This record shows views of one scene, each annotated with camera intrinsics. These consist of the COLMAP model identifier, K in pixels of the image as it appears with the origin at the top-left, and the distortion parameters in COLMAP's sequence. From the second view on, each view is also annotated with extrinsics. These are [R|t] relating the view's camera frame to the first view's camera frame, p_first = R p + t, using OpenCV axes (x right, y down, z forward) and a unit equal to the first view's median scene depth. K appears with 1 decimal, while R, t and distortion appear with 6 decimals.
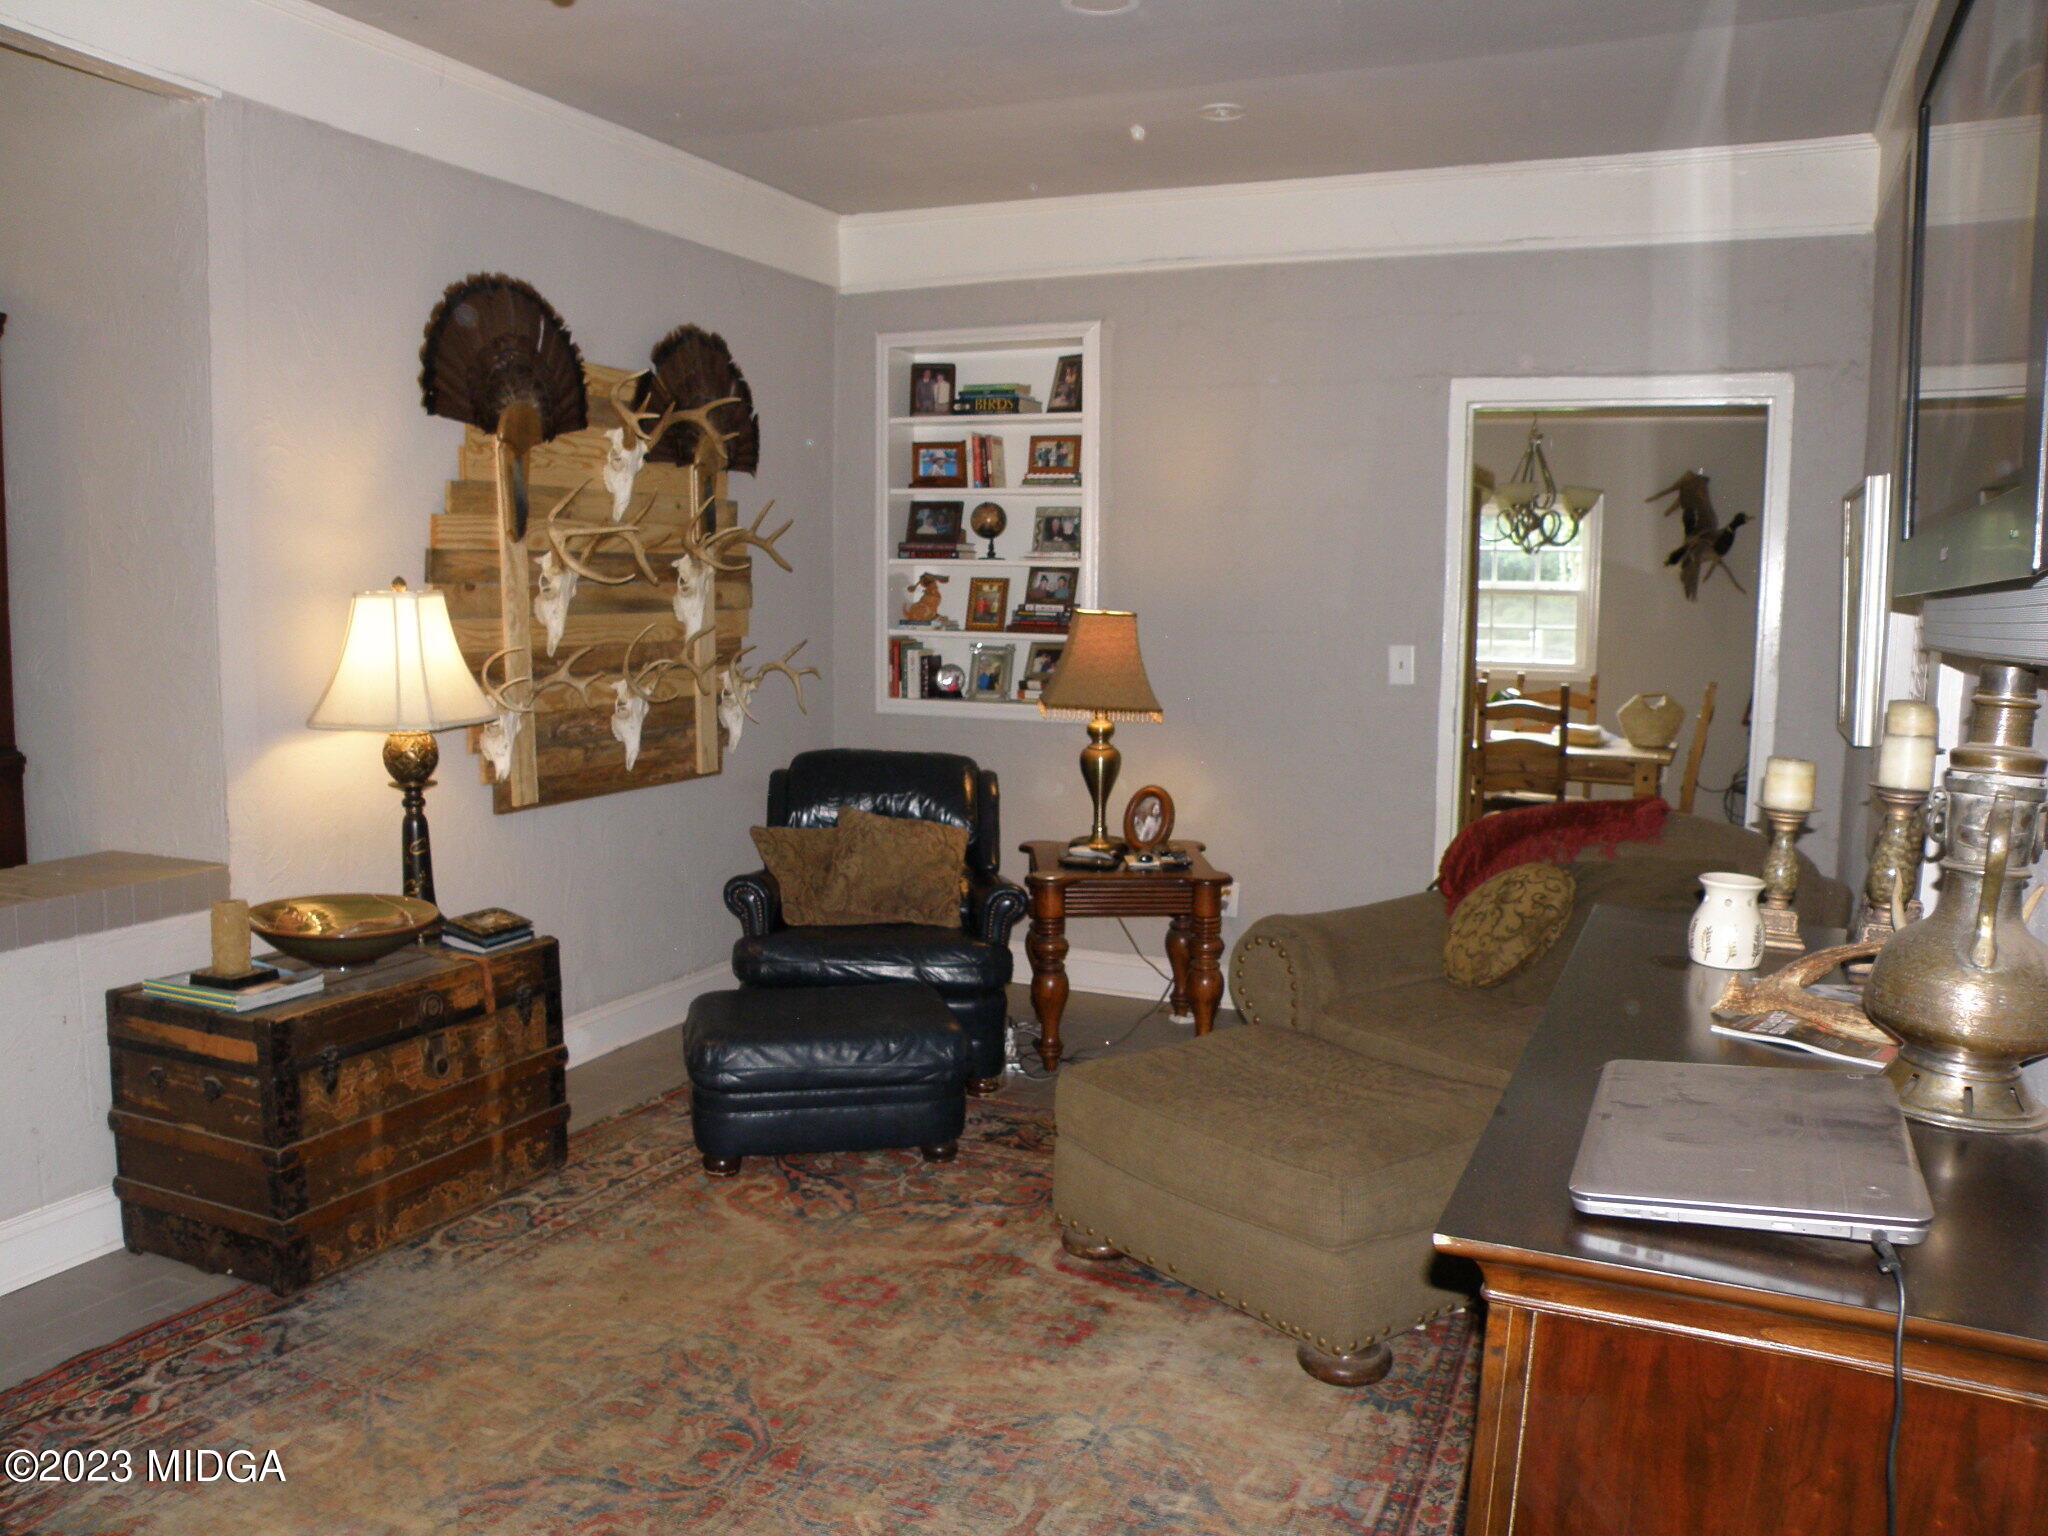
lens RADIAL K [[1590.8, 0, 1025.1], [0, 1590.8, 781.6], [0, 0, 1]] dist [-0.159041, 0.121756]
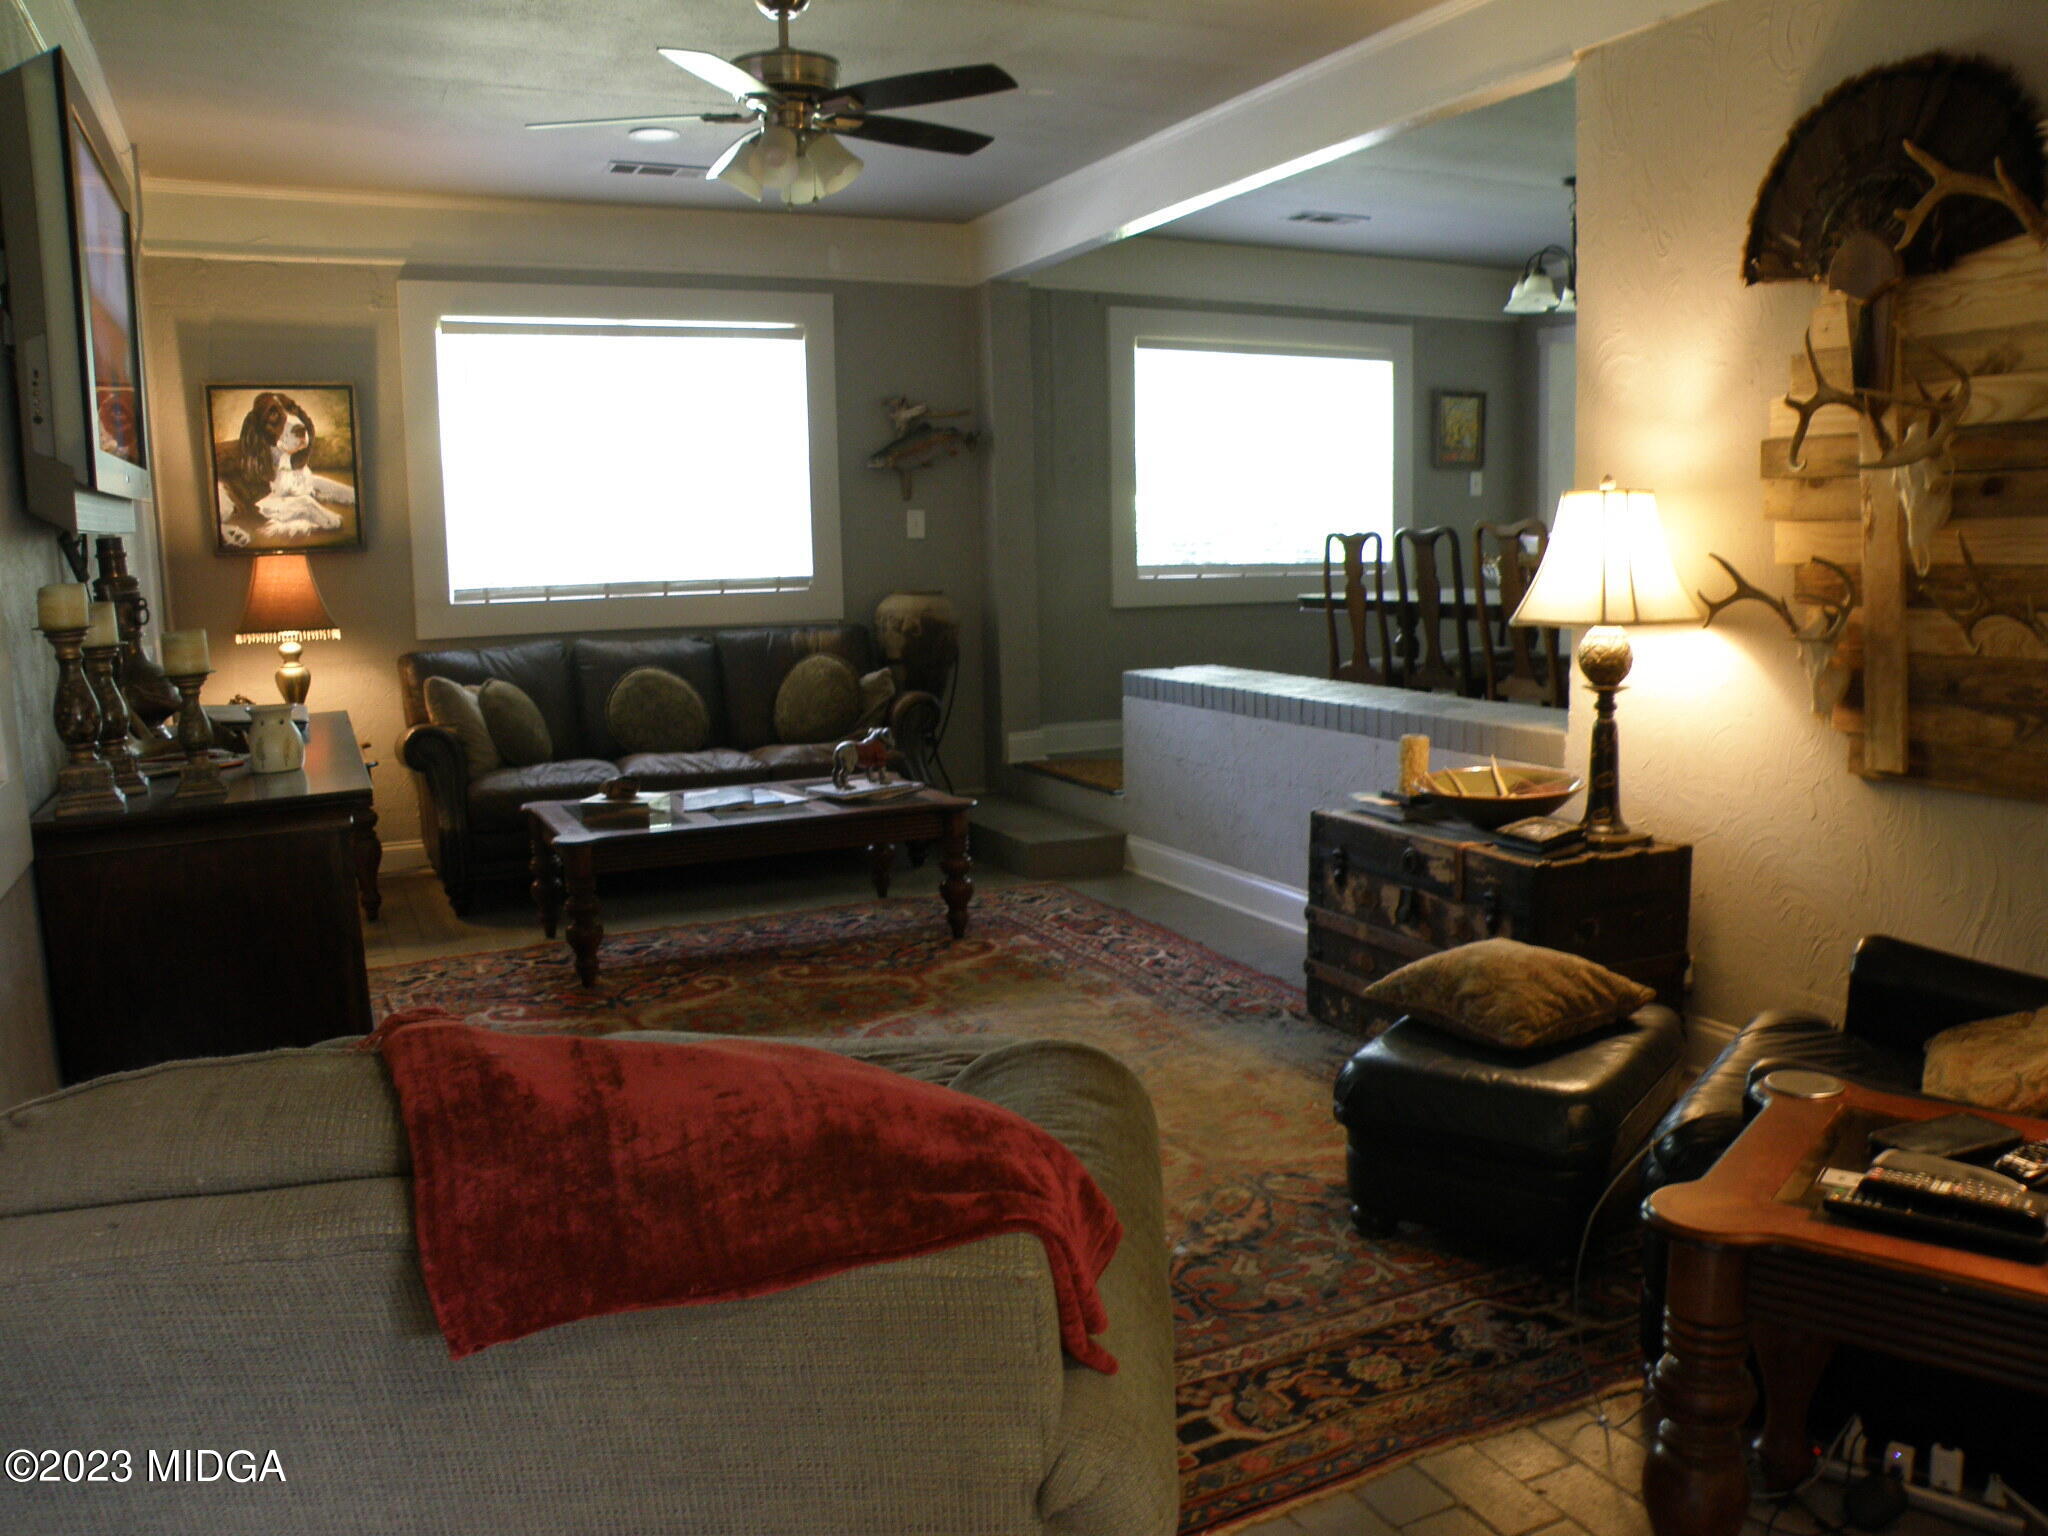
lens RADIAL K [[1590.8, 0, 1041.9], [0, 1590.8, 776.6], [0, 0, 1]] dist [-0.159041, 0.121756]
pose [[-0.641737, 0.116663, -0.757999, 0.601859], [-0.076146, 0.973786, 0.214341, -0.130803], [0.763135, 0.195269, -0.616032, 1.377818]]
